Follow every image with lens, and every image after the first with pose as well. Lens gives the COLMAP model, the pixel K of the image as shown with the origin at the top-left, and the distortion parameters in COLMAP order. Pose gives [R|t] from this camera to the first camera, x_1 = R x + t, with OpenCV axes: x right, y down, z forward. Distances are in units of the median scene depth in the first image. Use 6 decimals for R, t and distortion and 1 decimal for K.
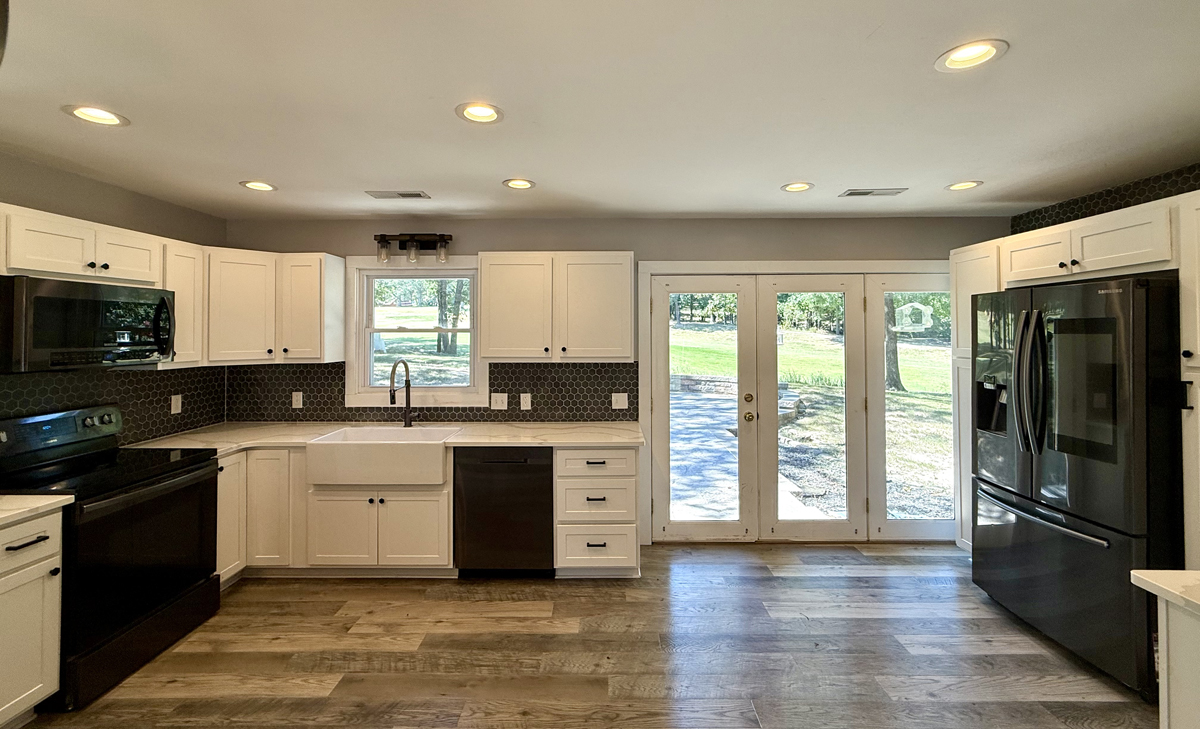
lens RADIAL K [[502.6, 0, 602.8], [0, 502.6, 326.6], [0, 0, 1]] dist [-0.003376, 0.000651]
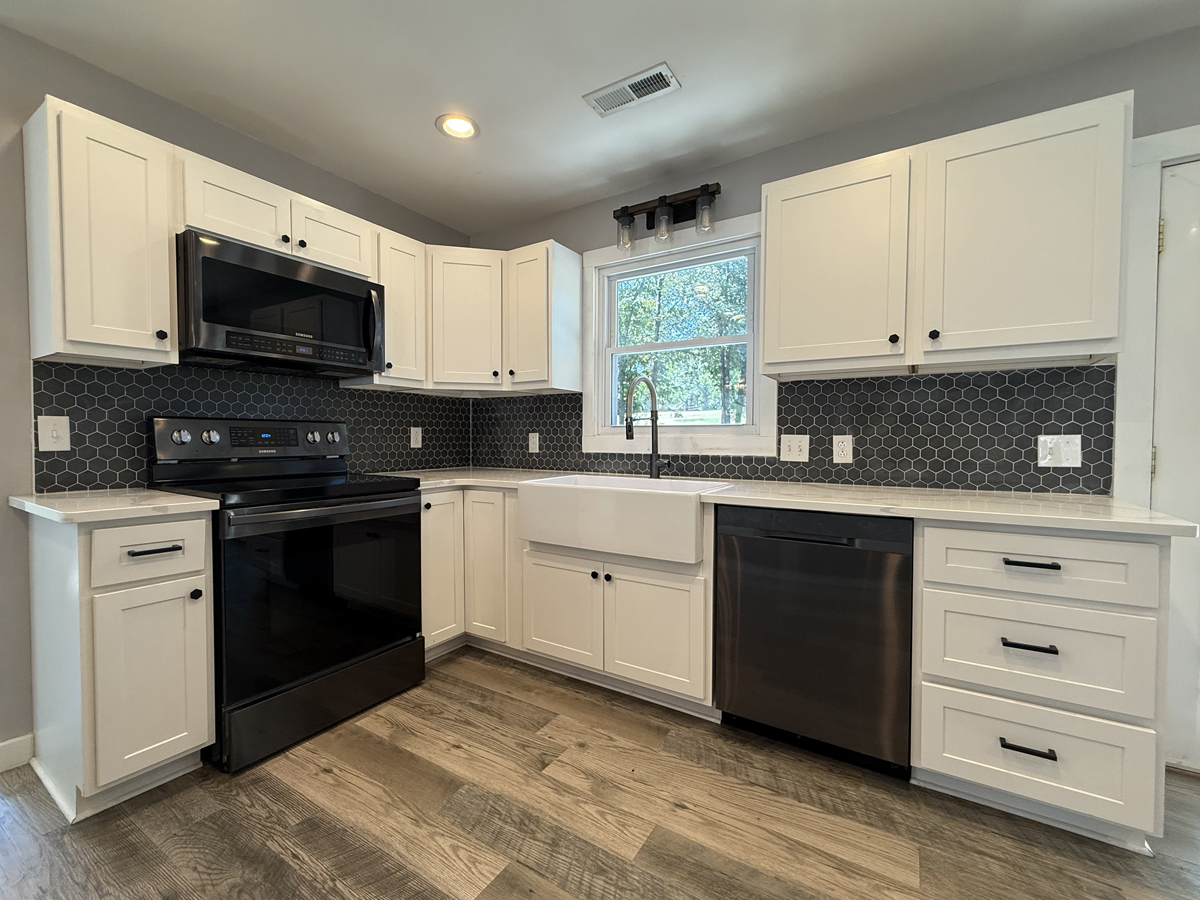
lens RADIAL K [[504.3, 0, 600.7], [0, 504.3, 453.0], [0, 0, 1]] dist [-0.001007, -0.000529]
pose [[0.850580, 0.020303, -0.525454, -0.101636], [0.002336, 0.999099, 0.042384, 0.152484], [0.525841, -0.037279, 0.849766, 0.428471]]
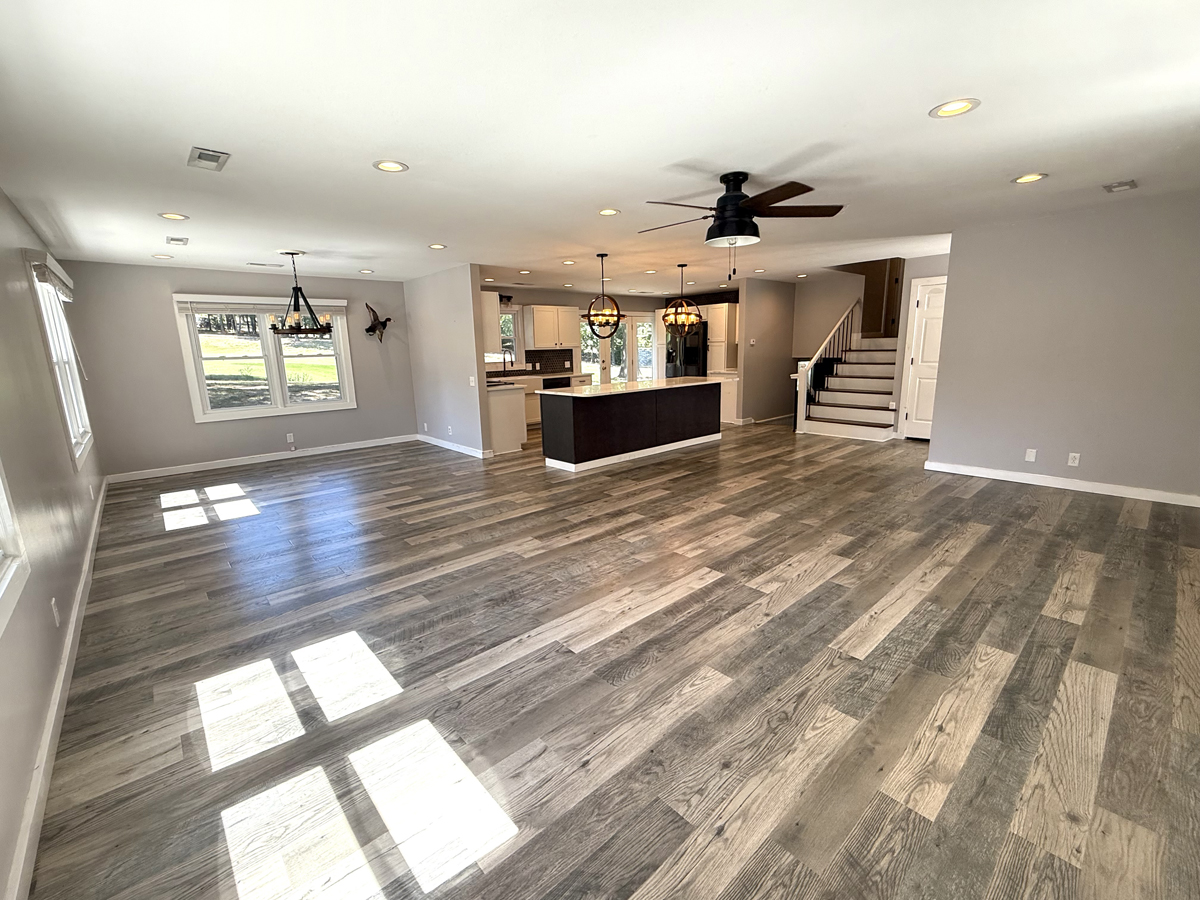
lens RADIAL K [[517.4, 0, 601.6], [0, 517.4, 452.0], [0, 0, 1]] dist [0.000572, 0.000260]
pose [[0.733477, -0.151838, 0.662538, -2.016785], [0.012247, 0.977524, 0.210467, 0.032412], [-0.679604, -0.146259, 0.718851, -1.349814]]
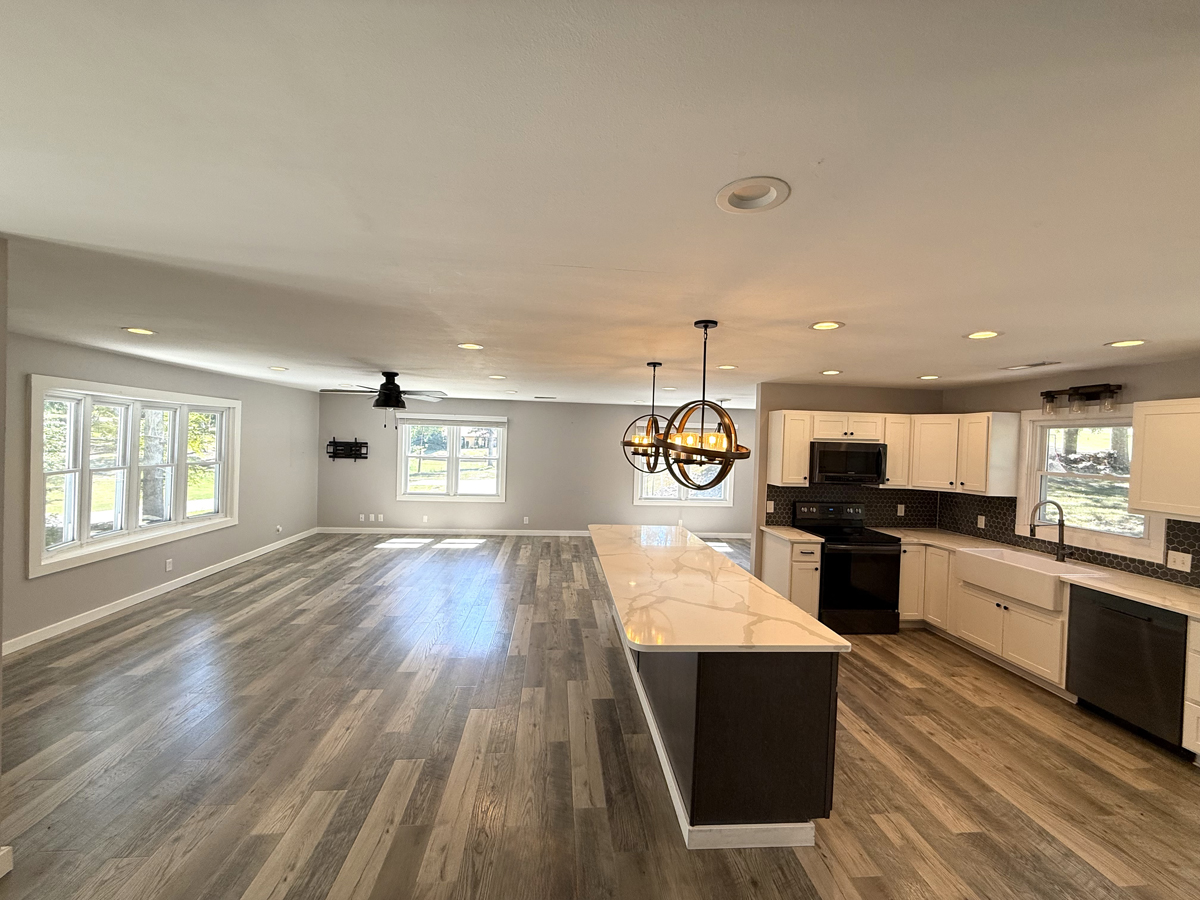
lens RADIAL K [[481.8, 0, 596.0], [0, 481.8, 449.2], [0, 0, 1]] dist [-0.000050, 0.000334]
pose [[0.092123, 0.019889, -0.995549, 0.666187], [-0.017423, 0.999680, 0.018360, -0.060808], [0.995595, 0.015655, 0.092440, -0.157974]]
